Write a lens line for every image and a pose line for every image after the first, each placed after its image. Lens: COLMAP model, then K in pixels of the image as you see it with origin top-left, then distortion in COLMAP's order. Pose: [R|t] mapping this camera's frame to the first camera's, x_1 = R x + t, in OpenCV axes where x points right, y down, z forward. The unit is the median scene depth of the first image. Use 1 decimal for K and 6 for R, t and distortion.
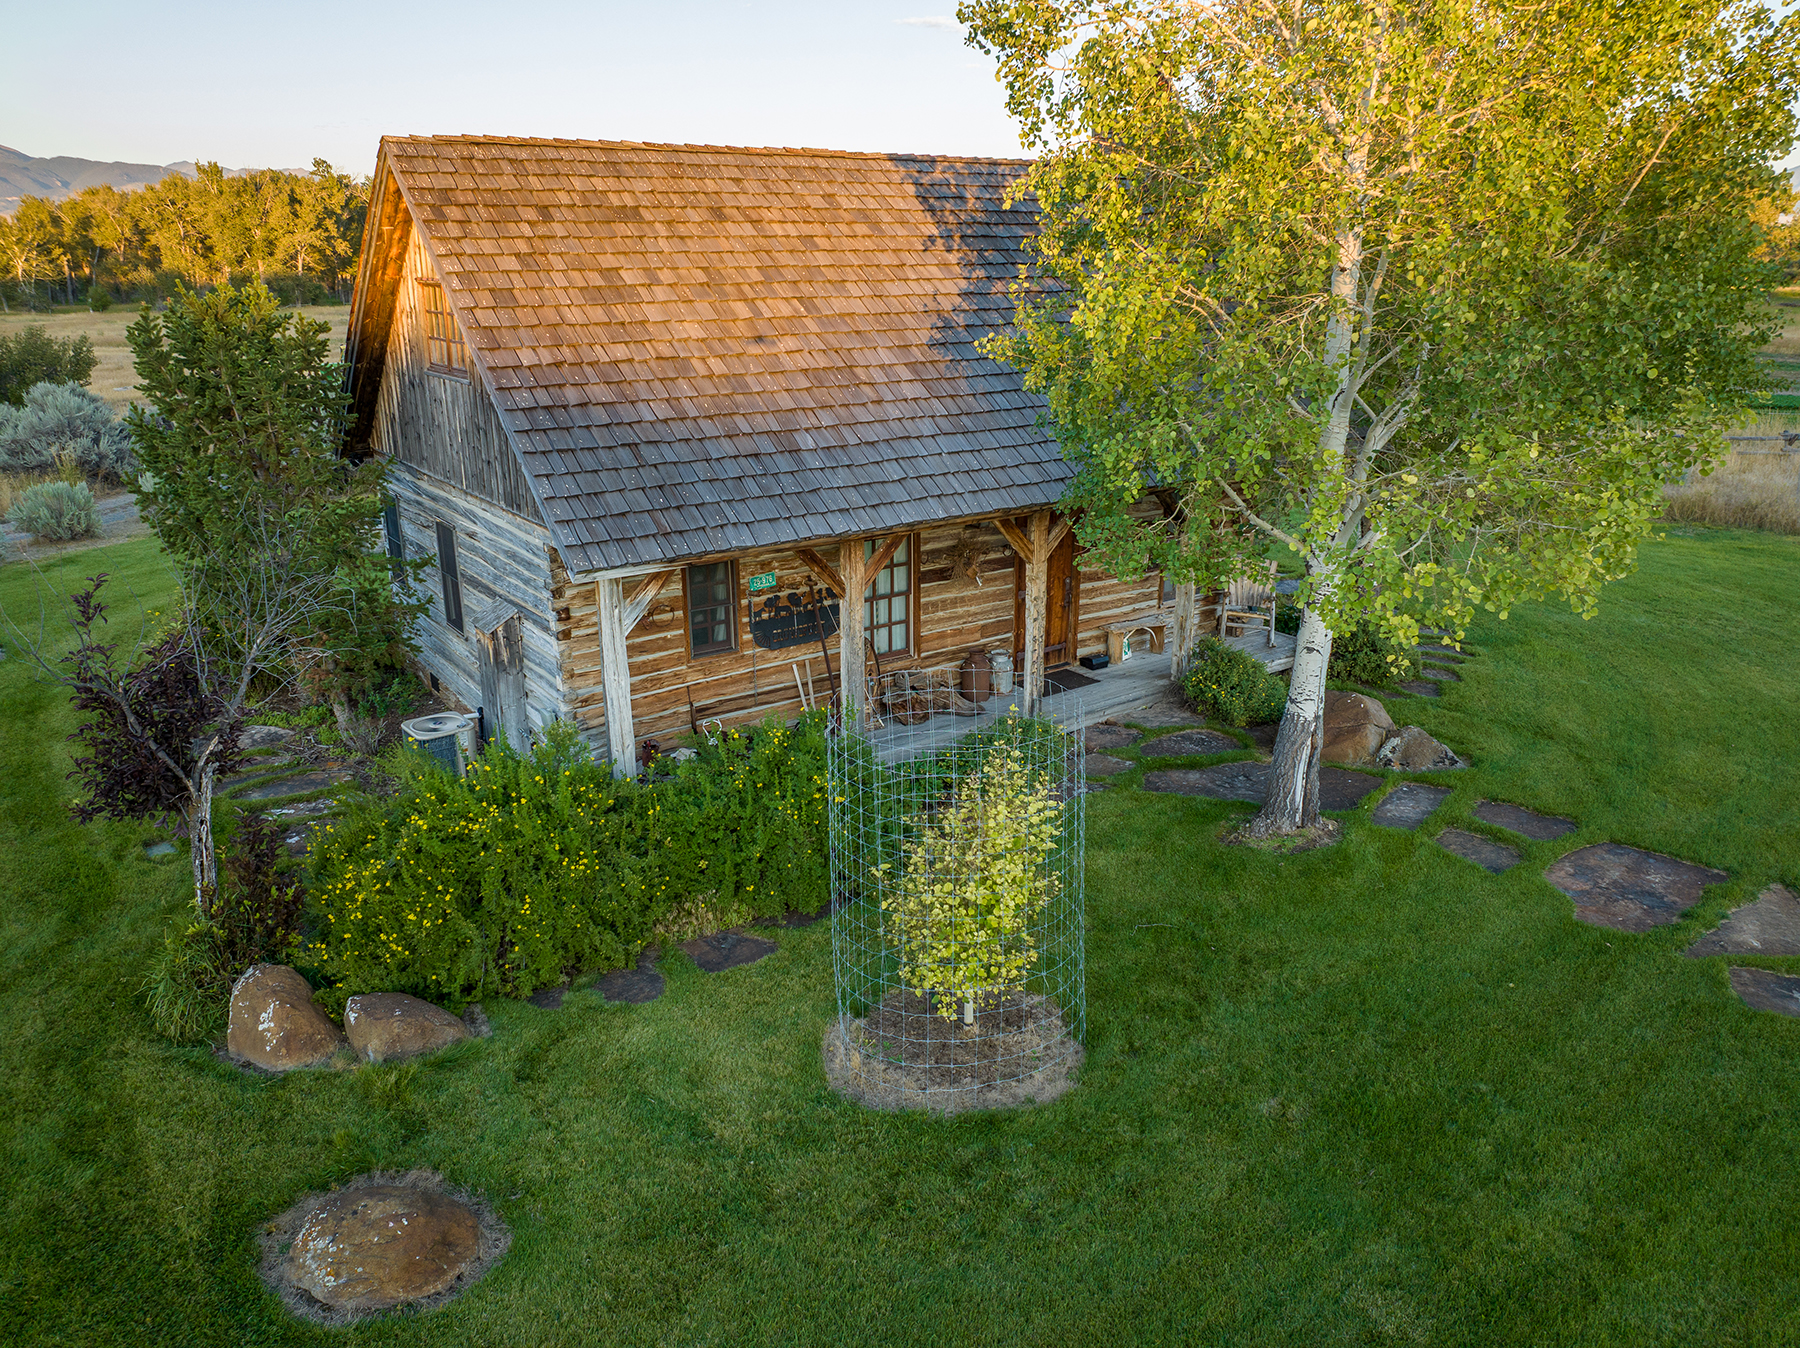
lens RADIAL K [[1260.8, 0, 899.0], [0, 1260.8, 671.7], [0, 0, 1]] dist [-0.038145, 0.004834]
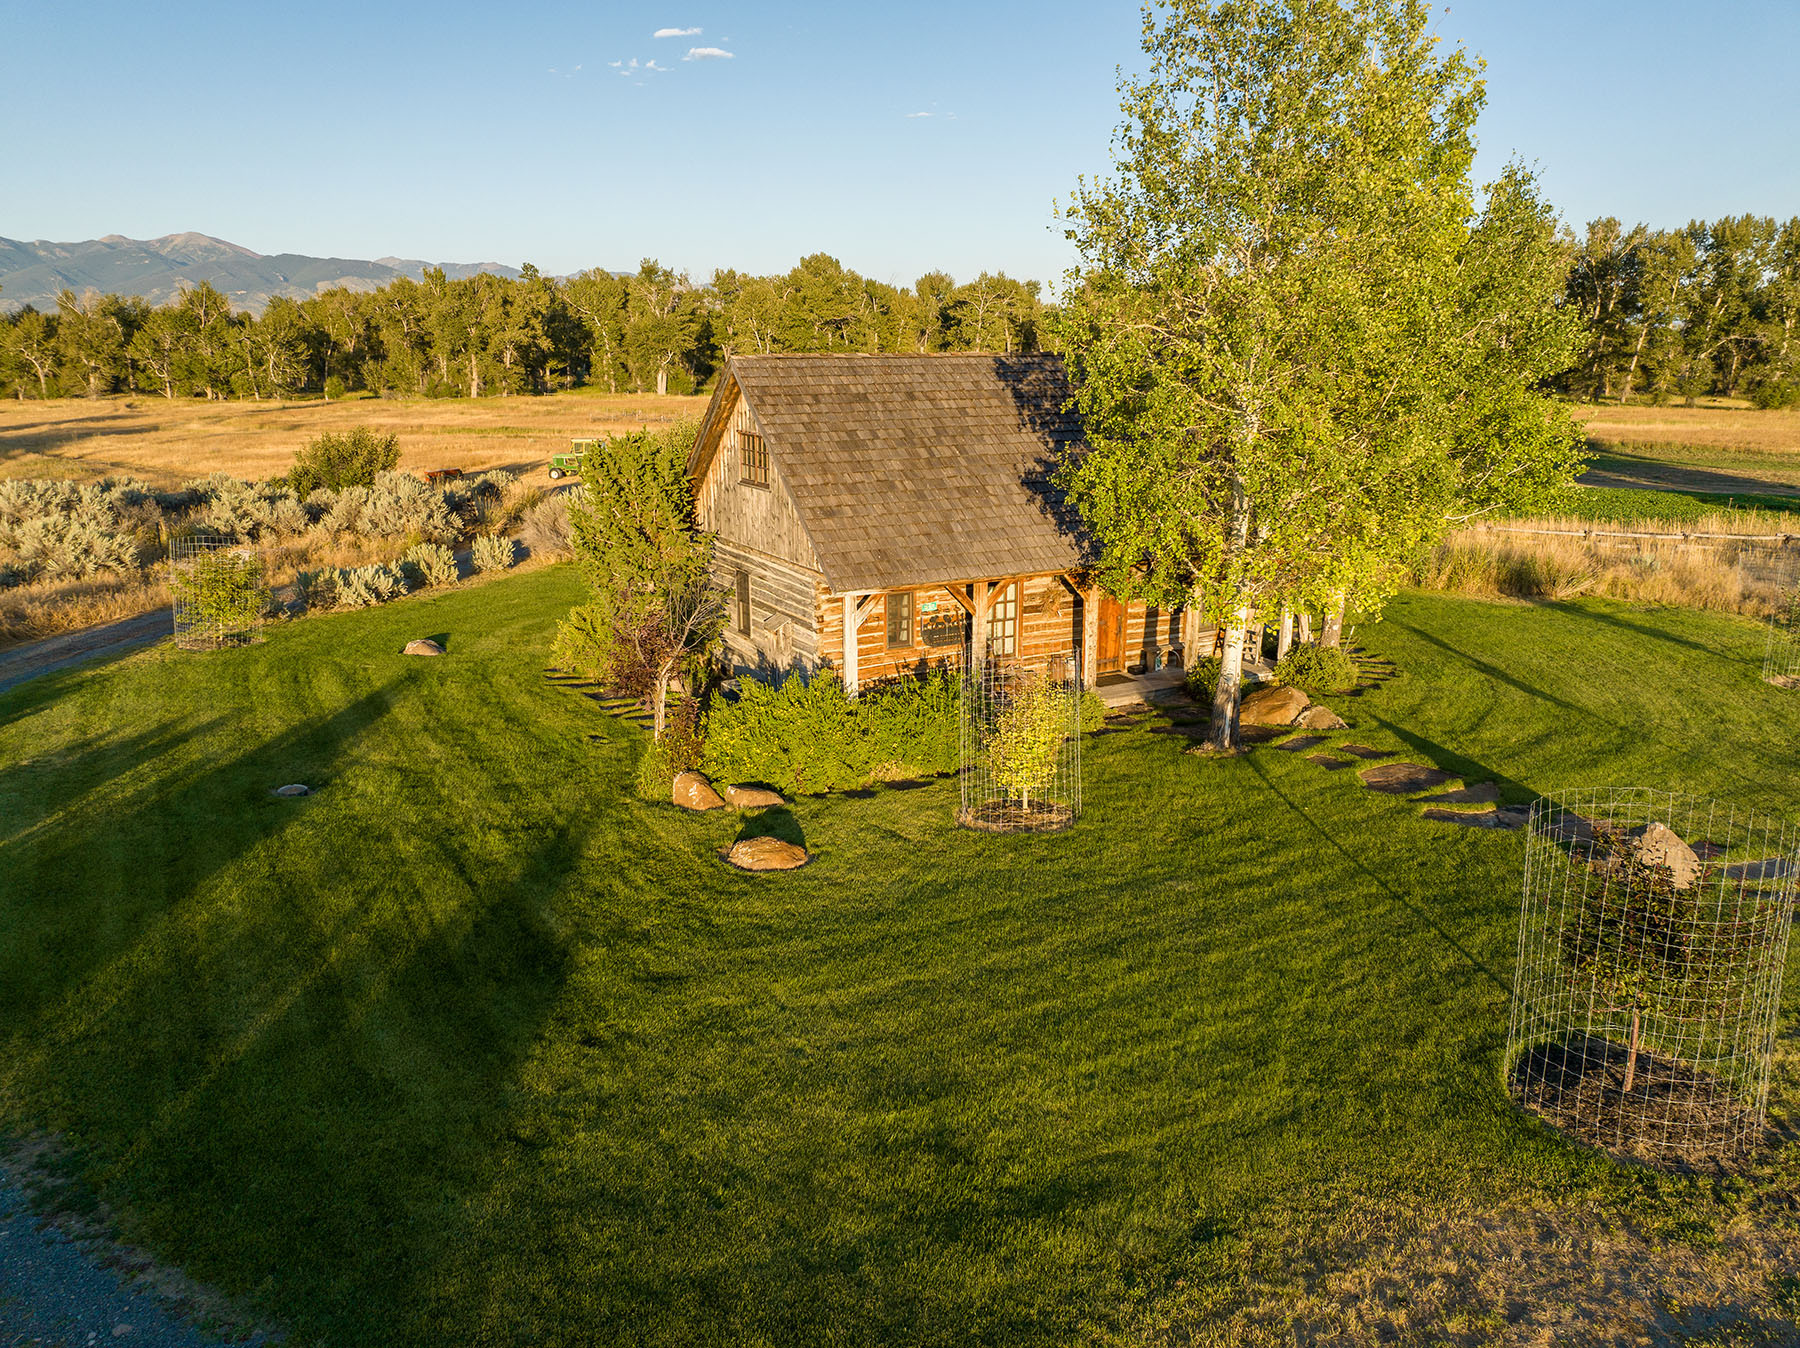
lens RADIAL K [[1260.8, 0, 894.8], [0, 1260.8, 674.3], [0, 0, 1]] dist [-0.038145, 0.004834]
pose [[0.992109, 0.030907, -0.121513, 0.056874], [-0.038643, 0.997338, -0.061838, 0.126876], [0.119278, 0.066046, 0.990662, -0.701161]]
